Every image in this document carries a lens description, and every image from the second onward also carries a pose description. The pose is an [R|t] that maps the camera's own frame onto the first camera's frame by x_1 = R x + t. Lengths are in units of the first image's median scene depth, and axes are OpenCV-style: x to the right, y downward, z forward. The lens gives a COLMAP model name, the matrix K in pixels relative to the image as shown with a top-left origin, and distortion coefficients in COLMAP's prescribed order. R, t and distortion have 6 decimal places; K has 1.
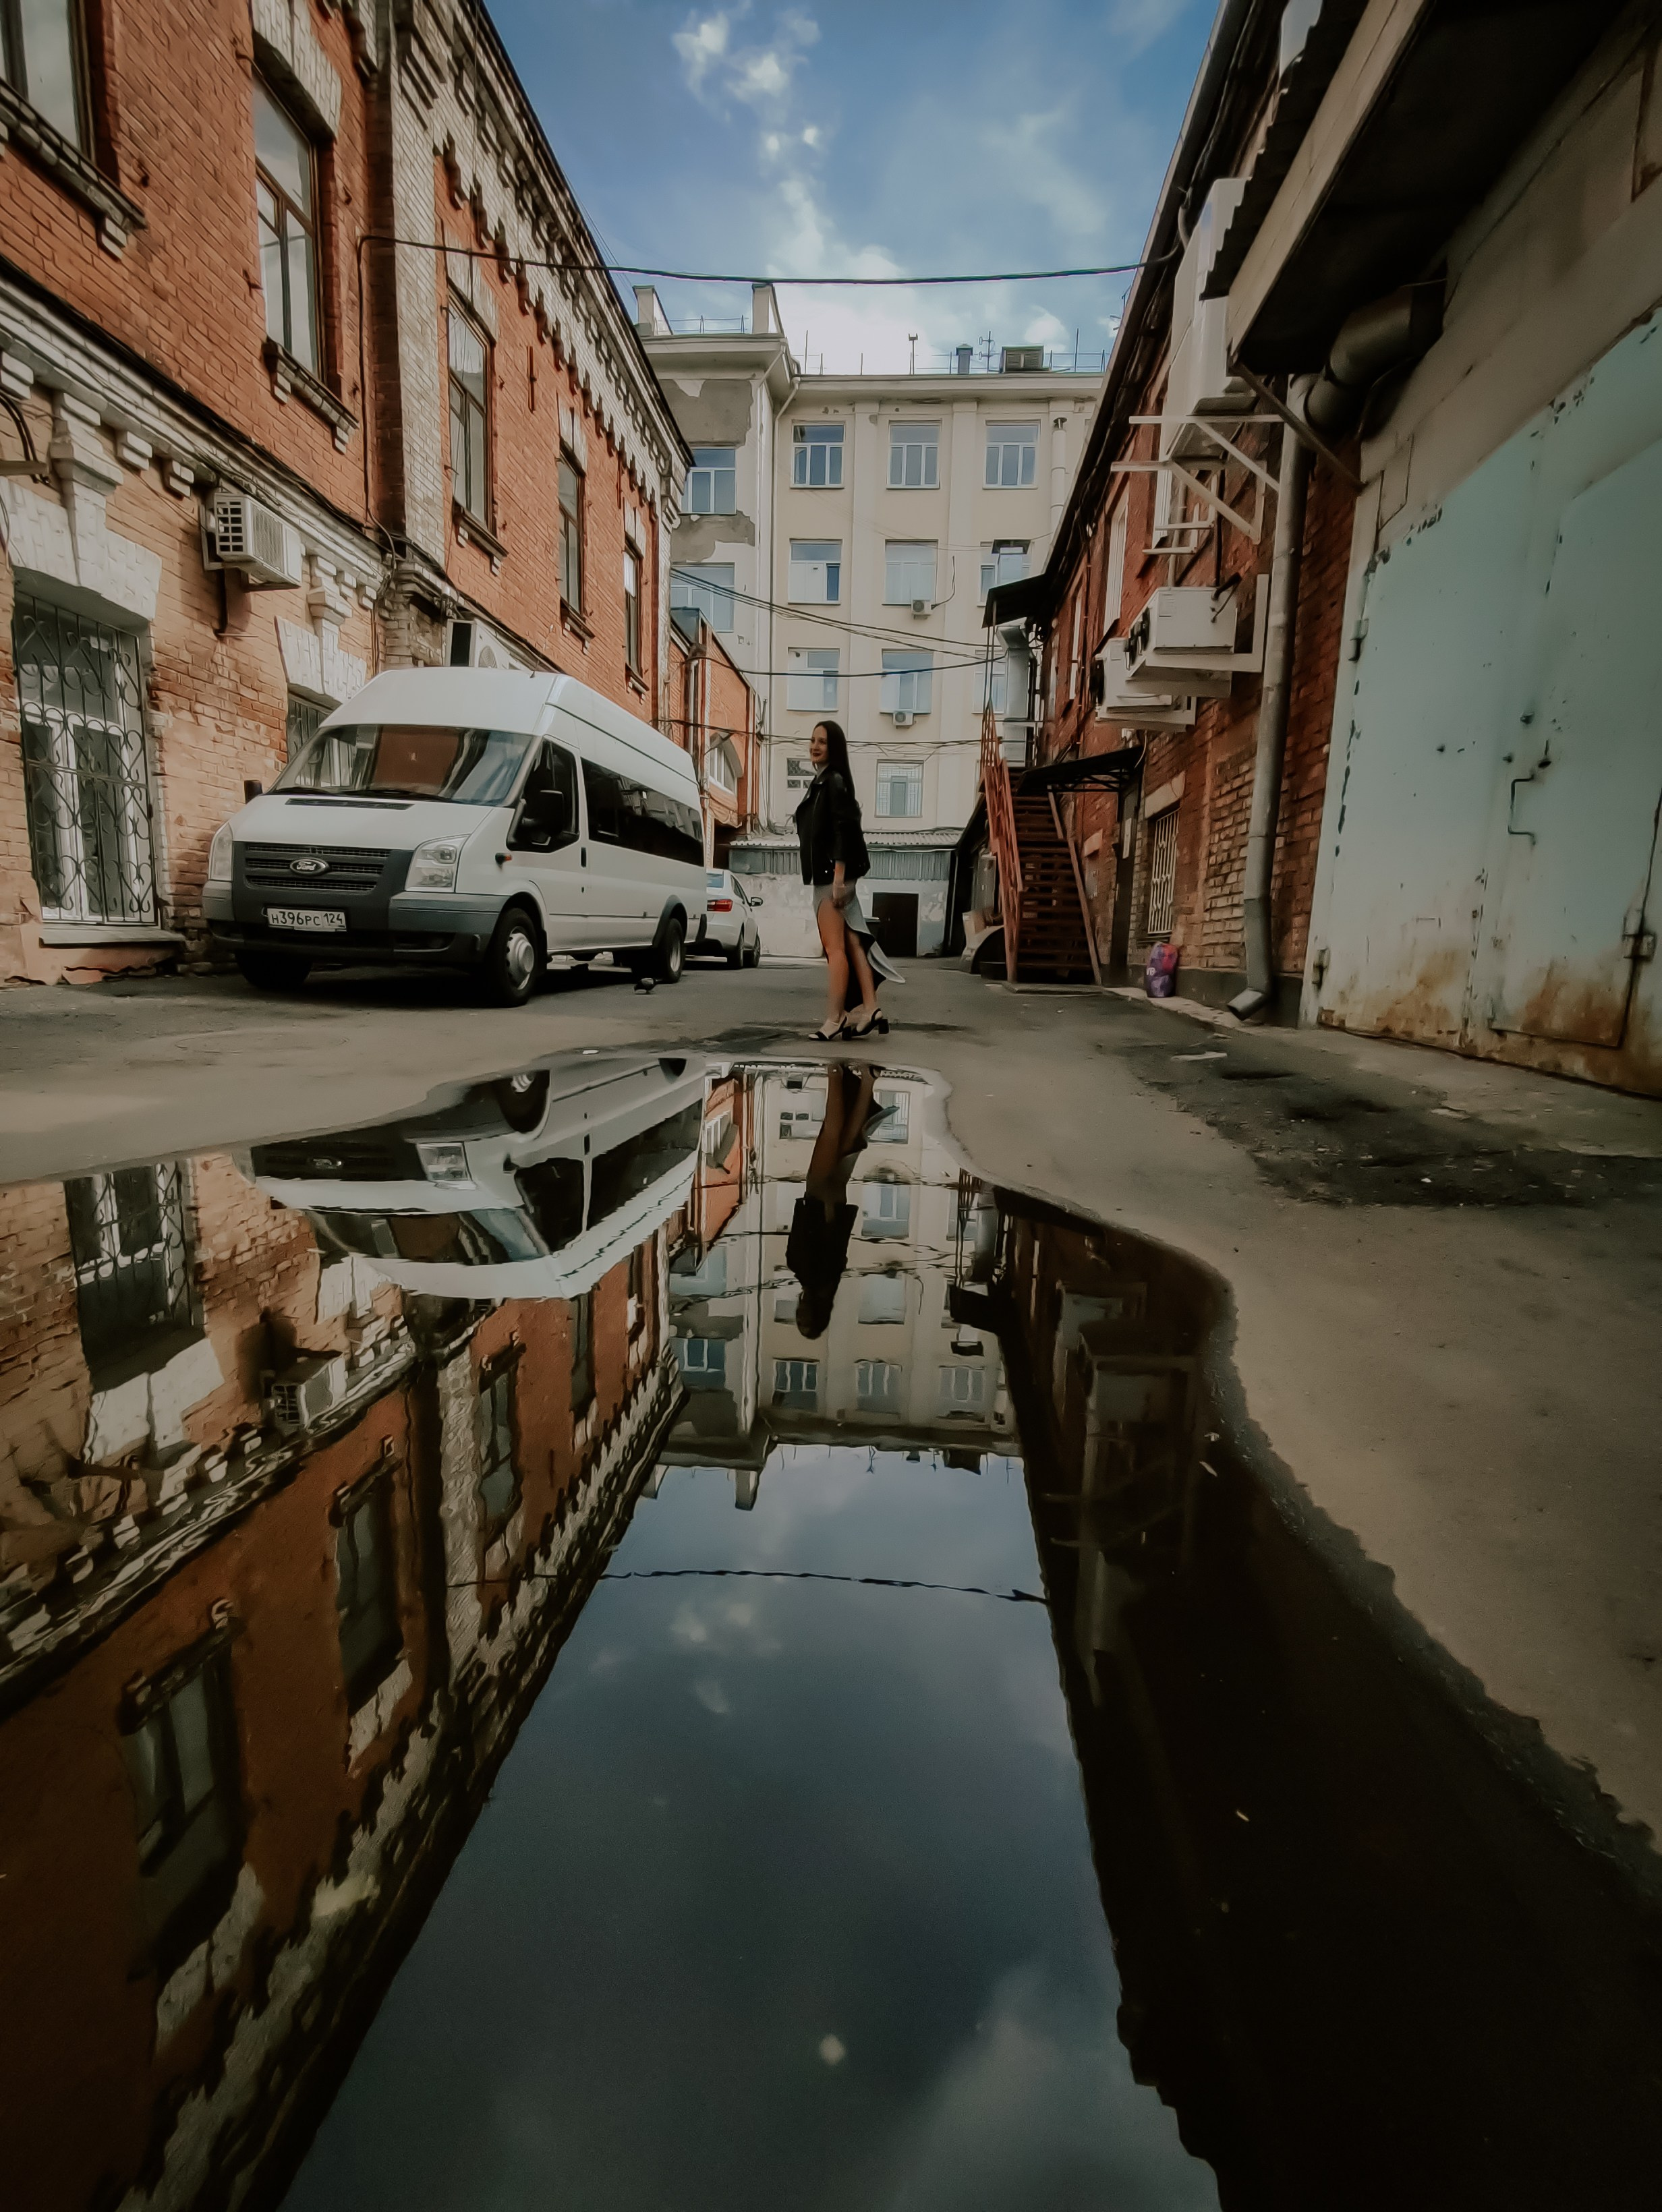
lens RADIAL K [[1065.0, 0, 831.0], [0, 1065.0, 1106.0], [0, 0, 1]] dist [-0.000596, -0.000203]
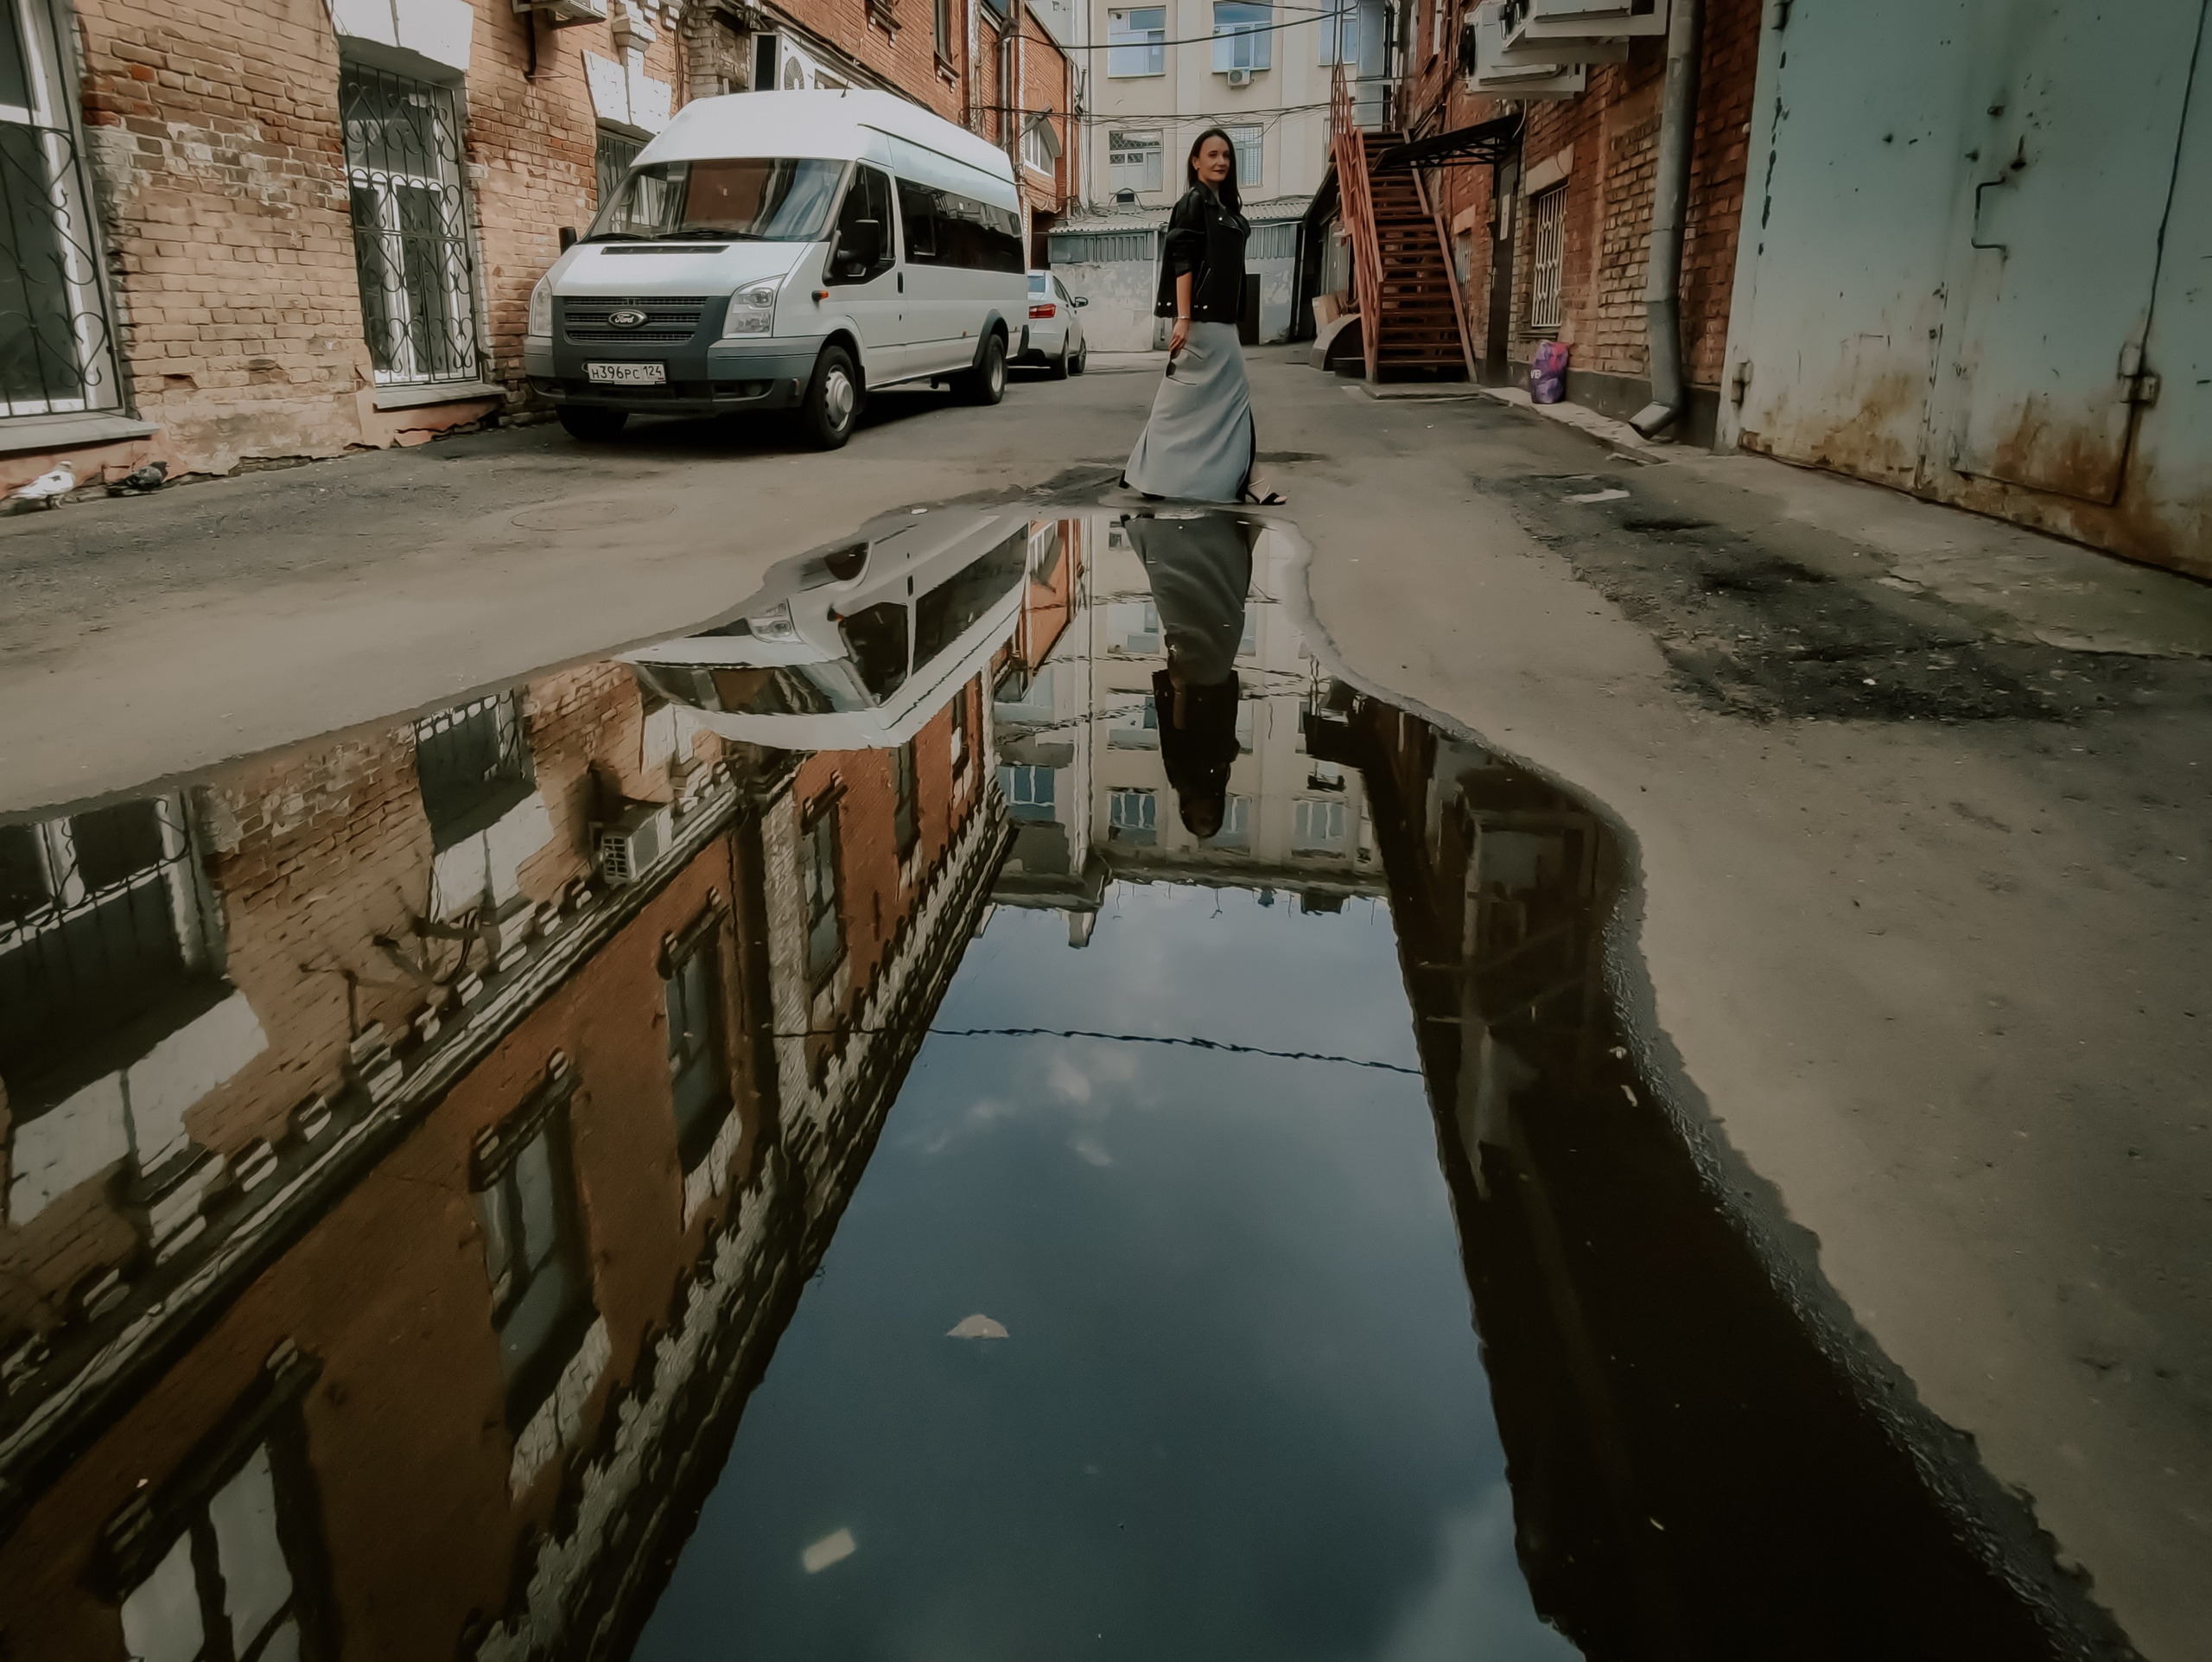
lens RADIAL K [[1013.4, 0, 1106.0], [0, 1013.4, 831.0], [0, 0, 1]] dist [-0.000207, -0.000420]
pose [[0.992257, -0.021017, -0.122410, 0.046882], [0.023673, 0.999514, 0.020284, 0.239377], [0.121924, -0.023024, 0.992272, 0.130580]]
